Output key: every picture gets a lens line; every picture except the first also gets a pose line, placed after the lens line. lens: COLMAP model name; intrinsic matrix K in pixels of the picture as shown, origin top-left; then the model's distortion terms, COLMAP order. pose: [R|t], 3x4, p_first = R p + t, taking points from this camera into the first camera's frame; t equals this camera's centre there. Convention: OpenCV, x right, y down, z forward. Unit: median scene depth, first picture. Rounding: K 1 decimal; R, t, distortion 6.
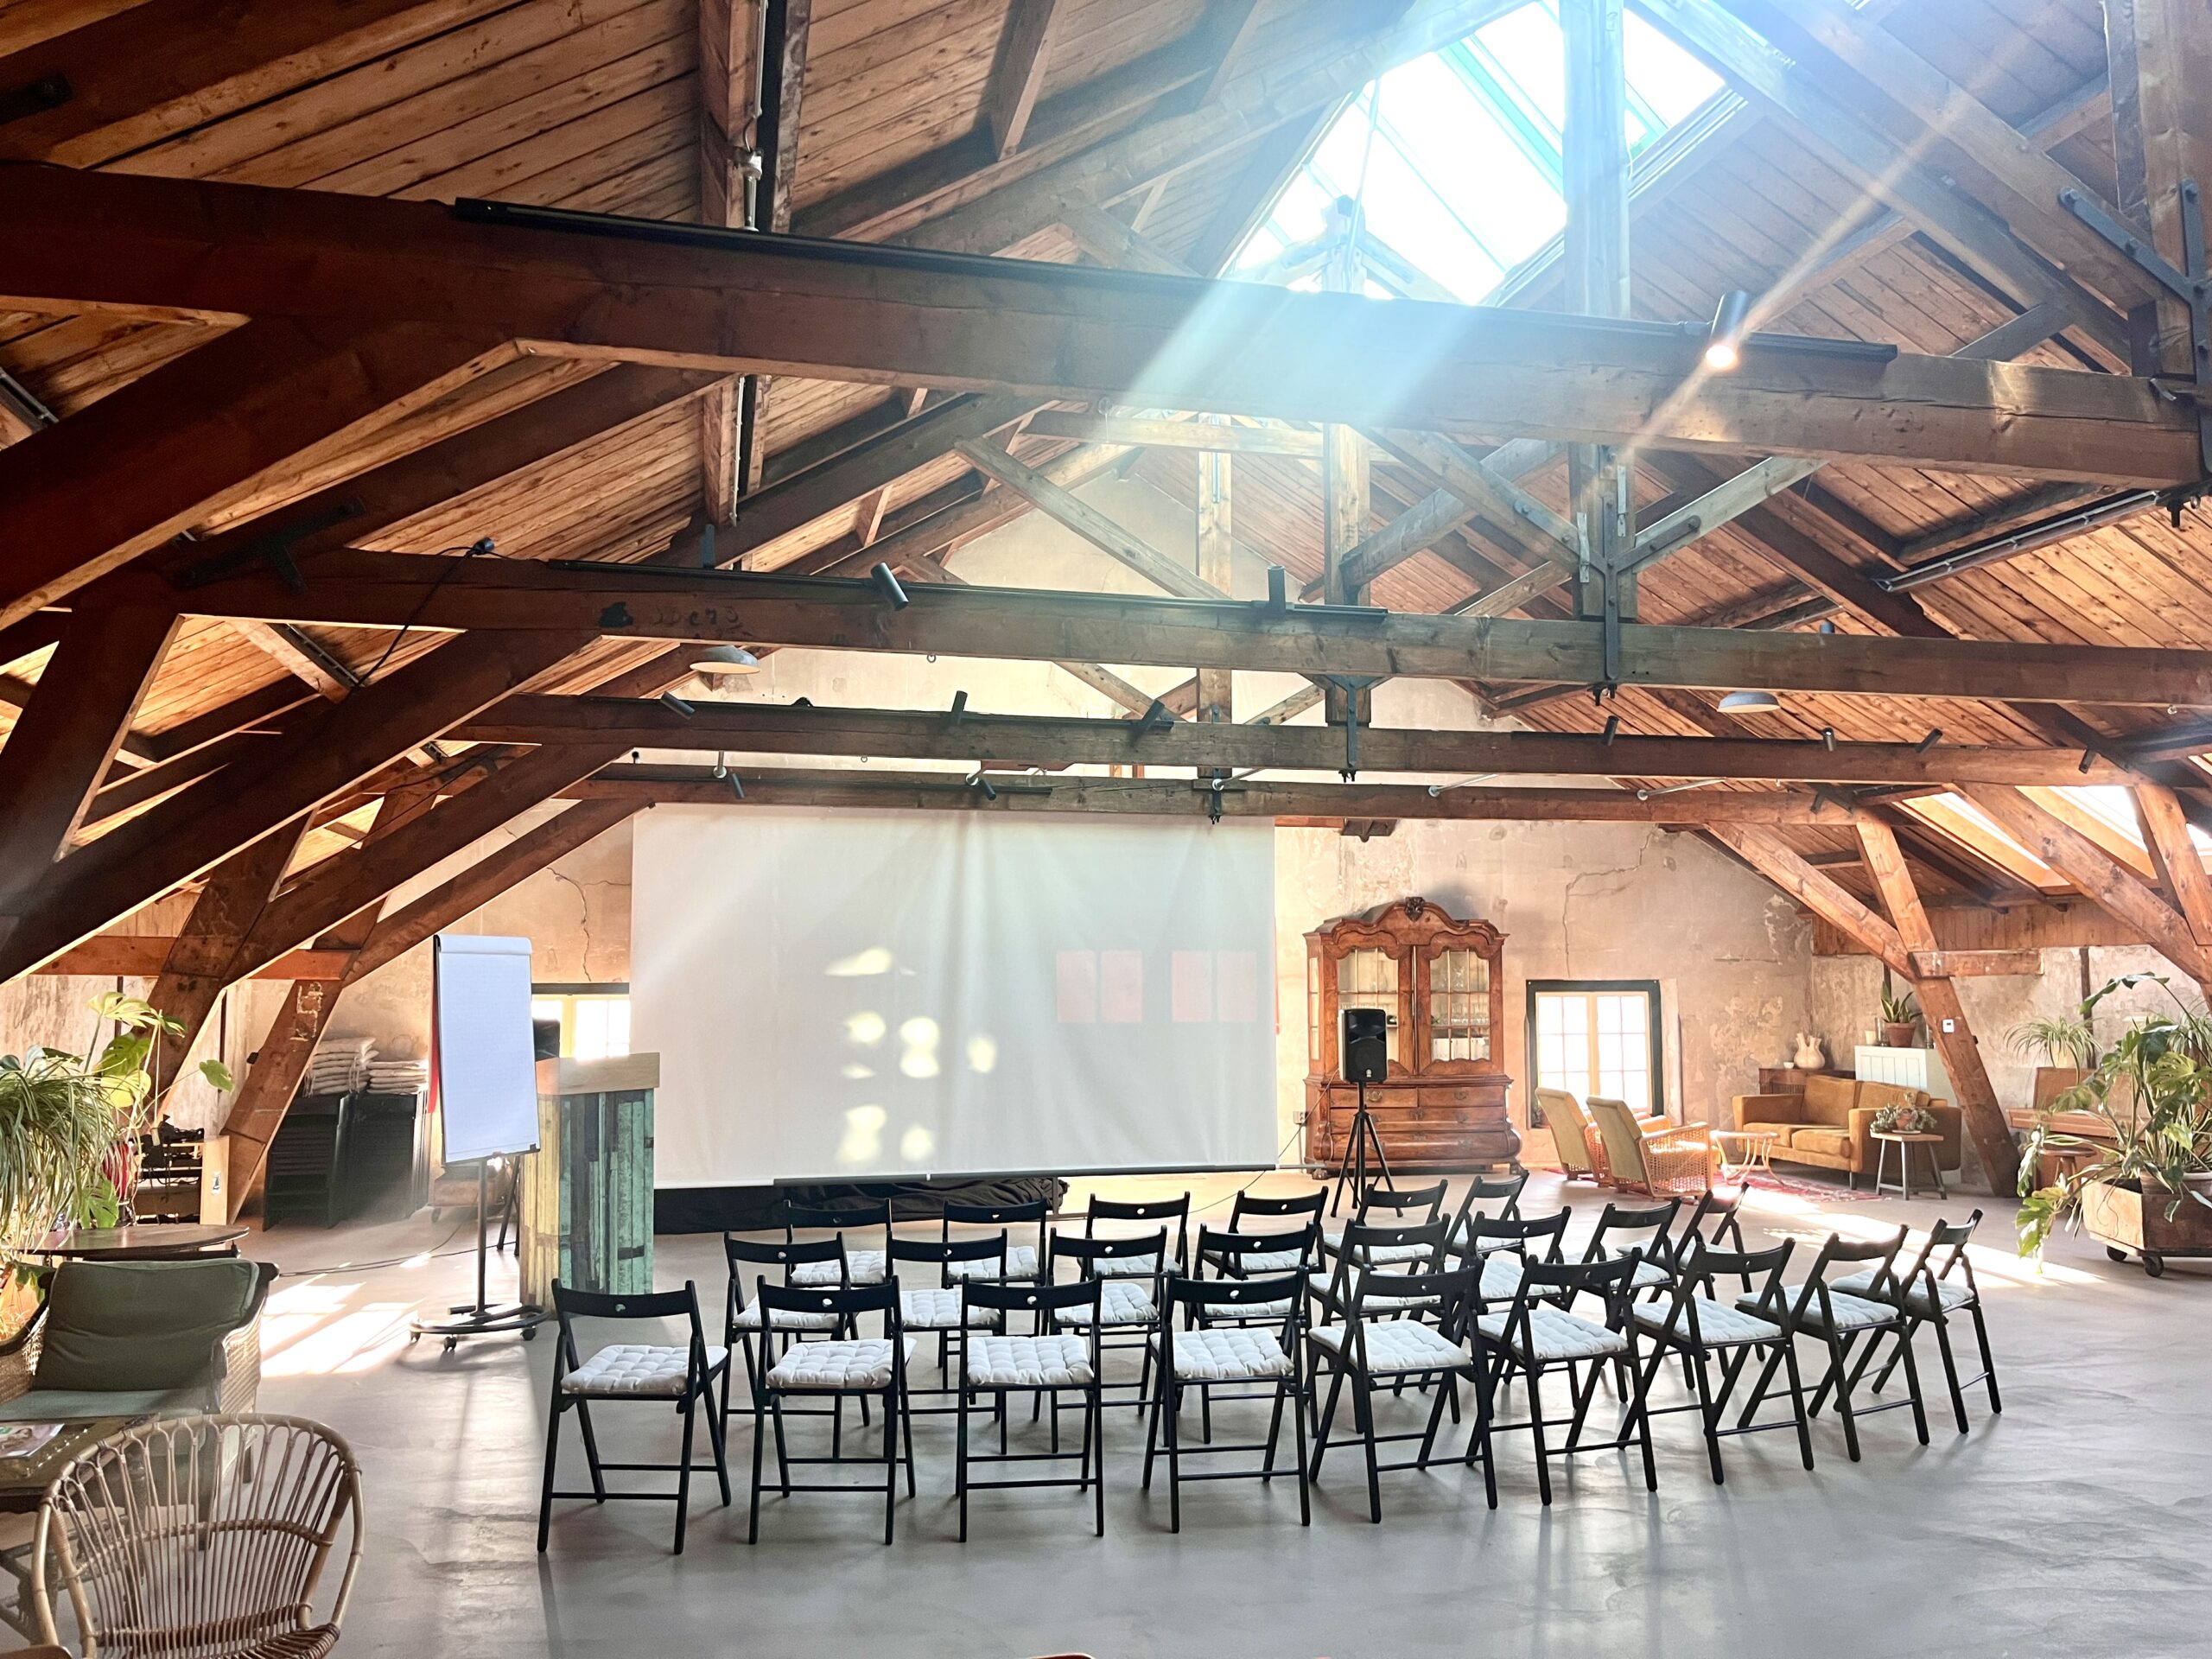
lens RADIAL K [[1709.4, 0, 1097.0], [0, 1709.4, 841.4], [0, 0, 1]] dist [0.044652, -0.012304]
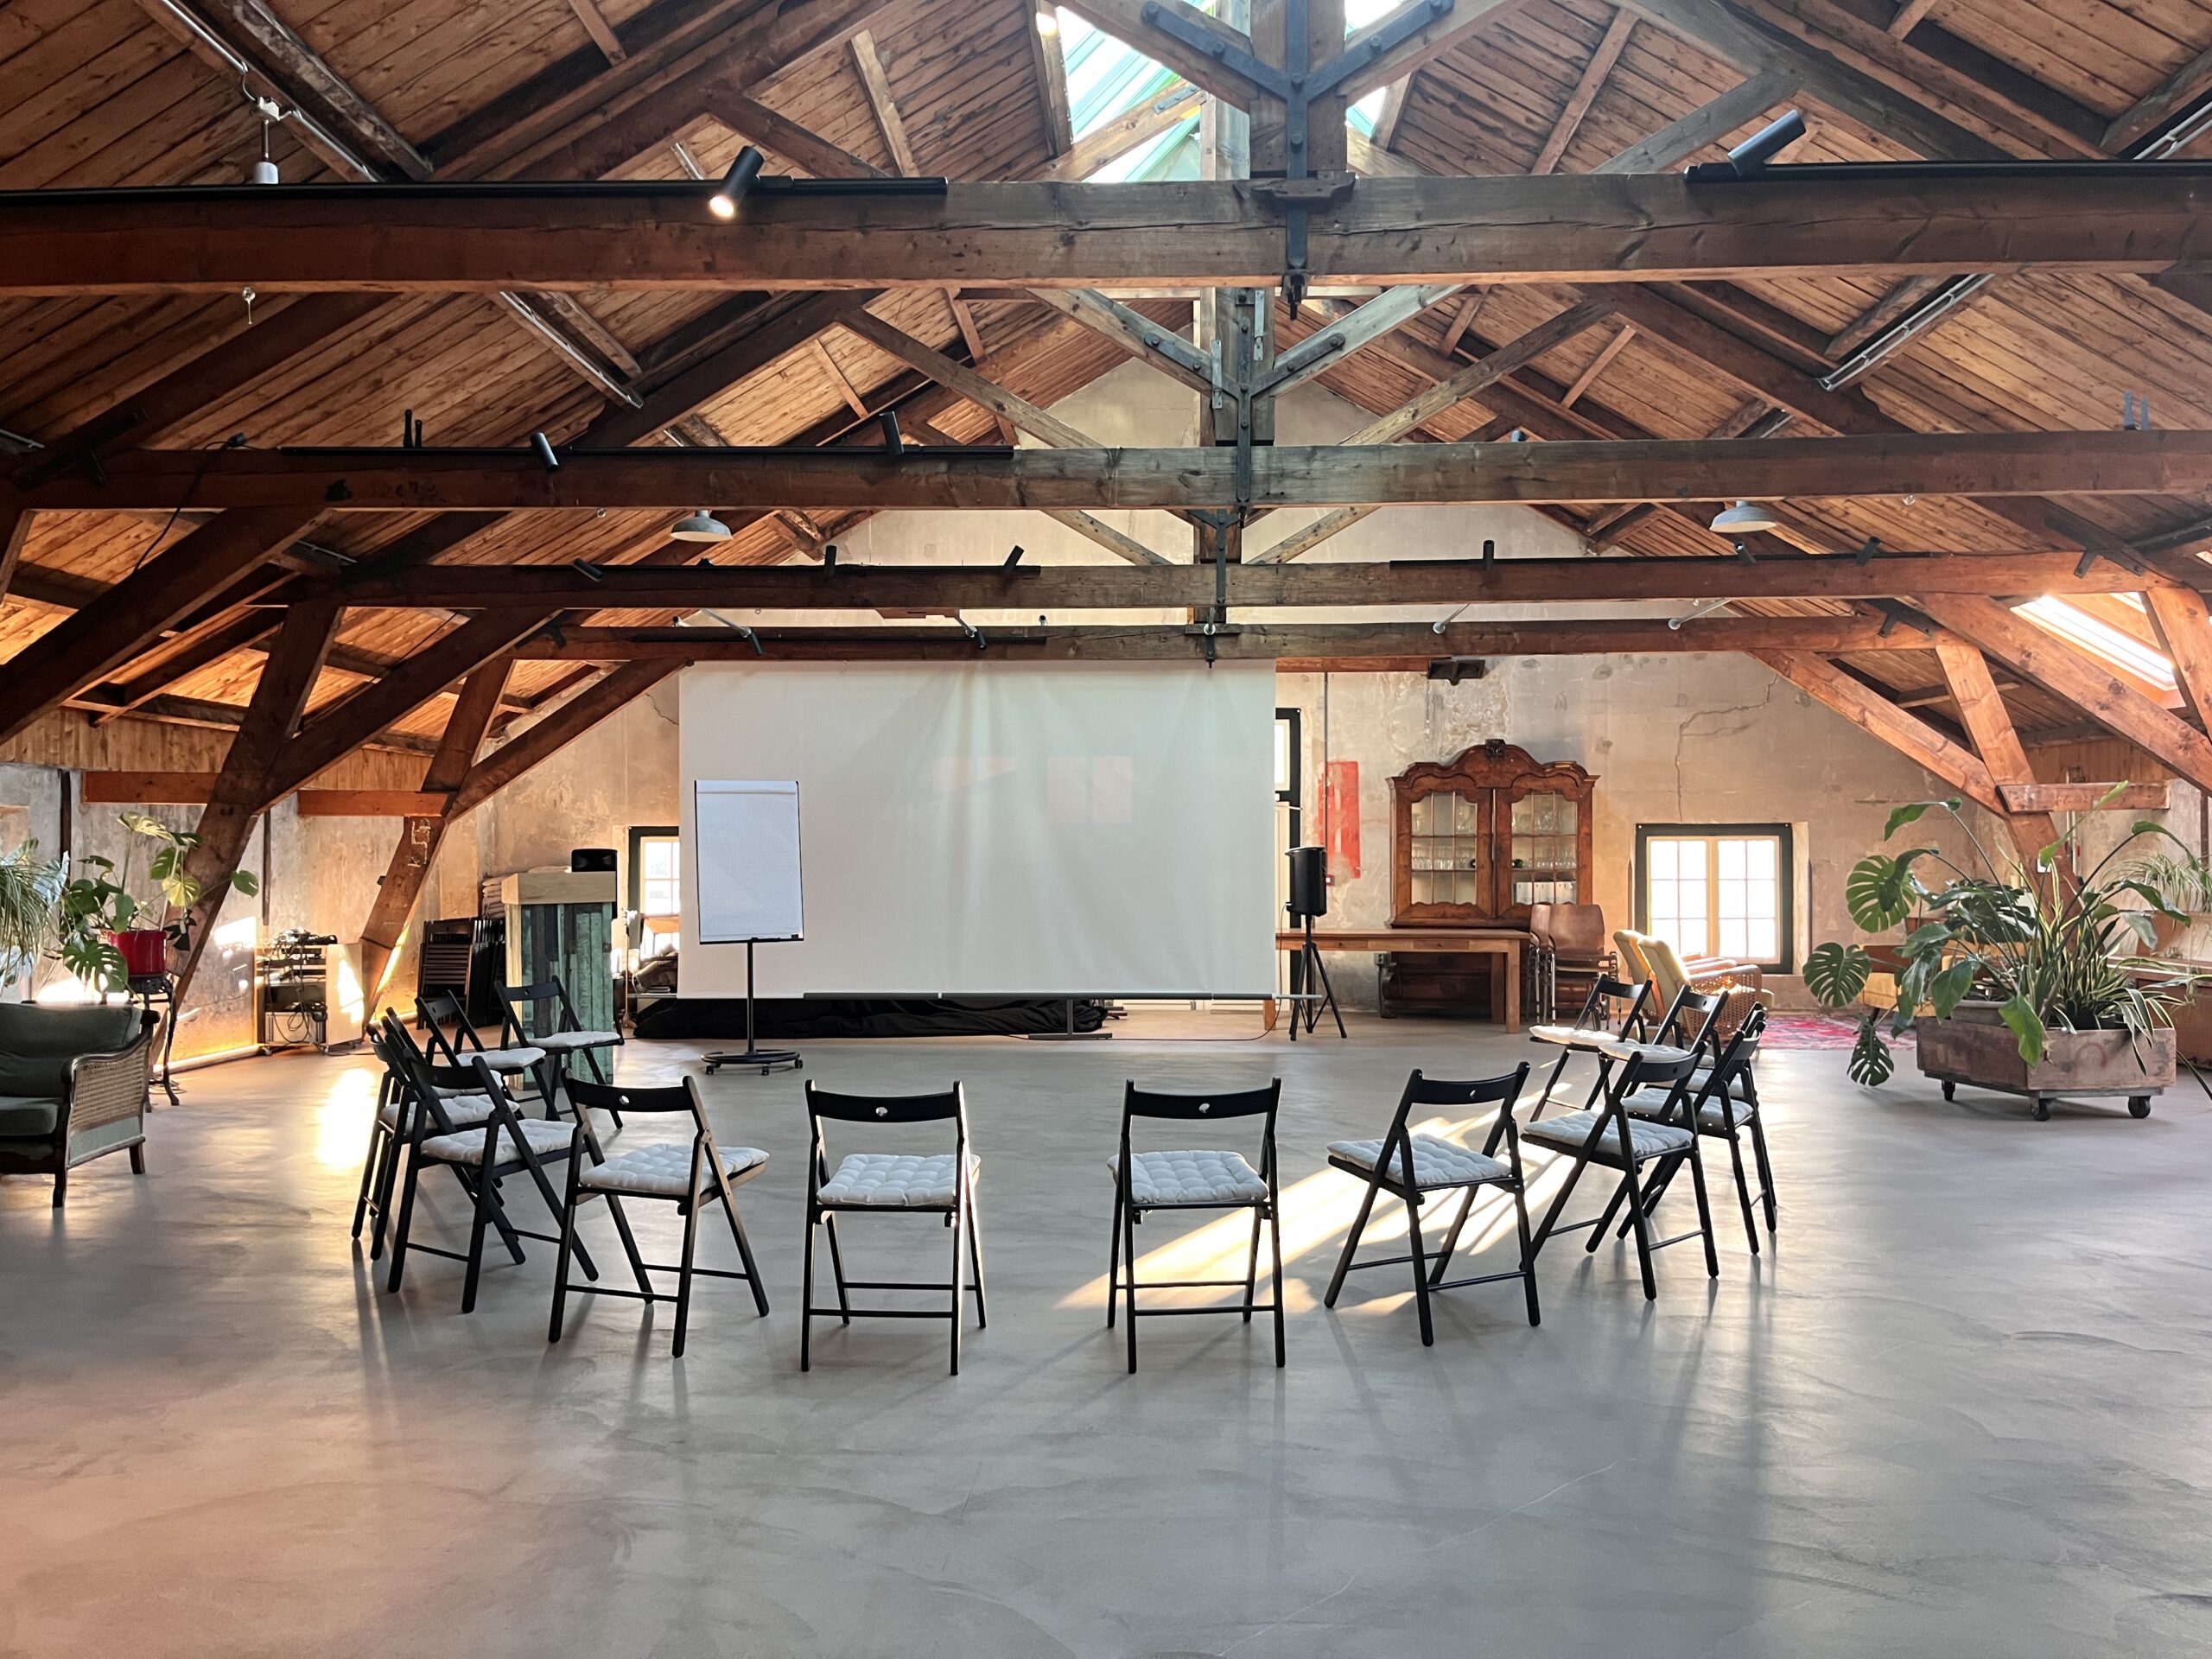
lens RADIAL K [[1709.4, 0, 1097.0], [0, 1709.4, 841.4], [0, 0, 1]] dist [0.044652, -0.012304]
pose [[0.959333, -0.000649, -0.282275, 0.316663], [0.021244, 0.997327, 0.069904, 0.022517], [0.281475, -0.073058, 0.956783, -0.018714]]
